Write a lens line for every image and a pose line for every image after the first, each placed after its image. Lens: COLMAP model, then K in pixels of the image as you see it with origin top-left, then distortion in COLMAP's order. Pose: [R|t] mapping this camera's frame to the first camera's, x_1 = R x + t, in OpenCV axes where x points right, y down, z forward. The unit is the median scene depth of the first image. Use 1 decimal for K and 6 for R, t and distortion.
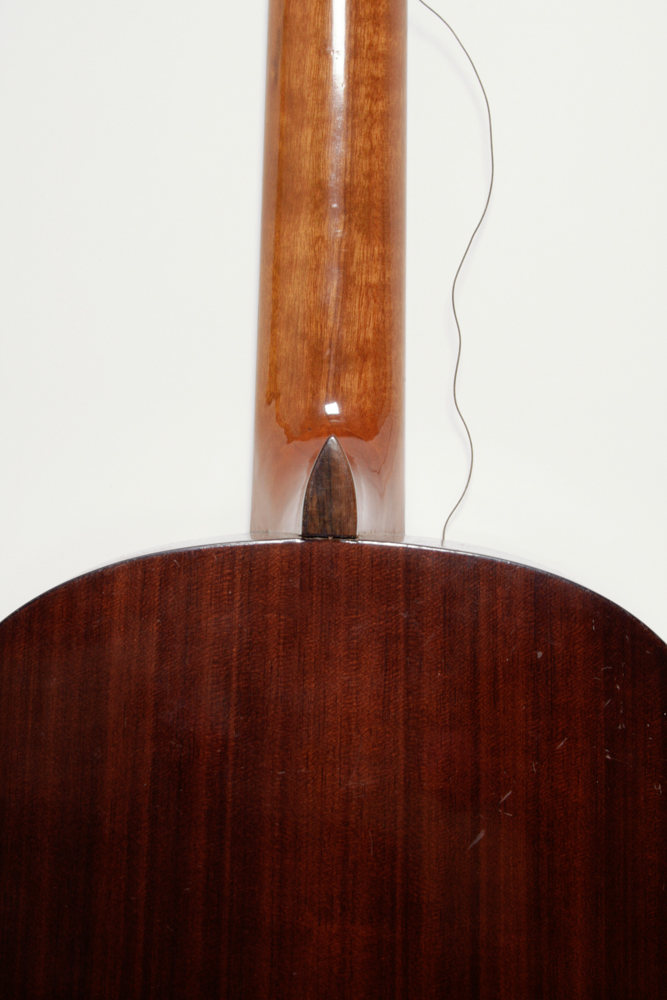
lens RADIAL K [[1571.7, 0, 339.6], [0, 1571.7, 501.3], [0, 0, 1]] dist [0.069596, 0.000000]
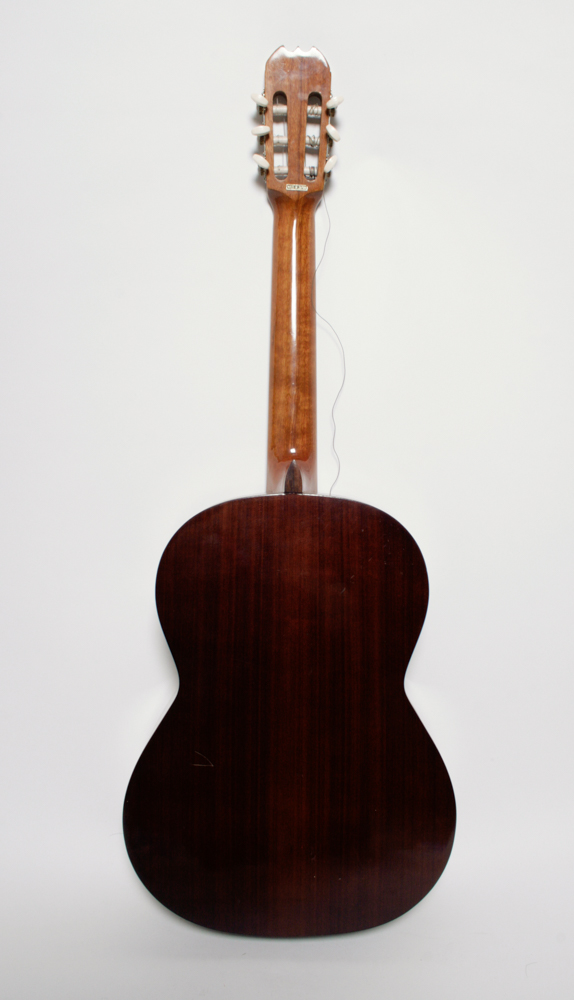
lens RADIAL K [[1161.5, 0, 294.3], [0, 1161.5, 495.7], [0, 0, 1]] dist [-0.032395, 0.000000]
pose [[0.999169, -0.012562, 0.038771, -0.091524], [0.013103, 0.999820, -0.013750, 0.058788], [-0.038591, 0.014246, 0.999154, -1.240925]]
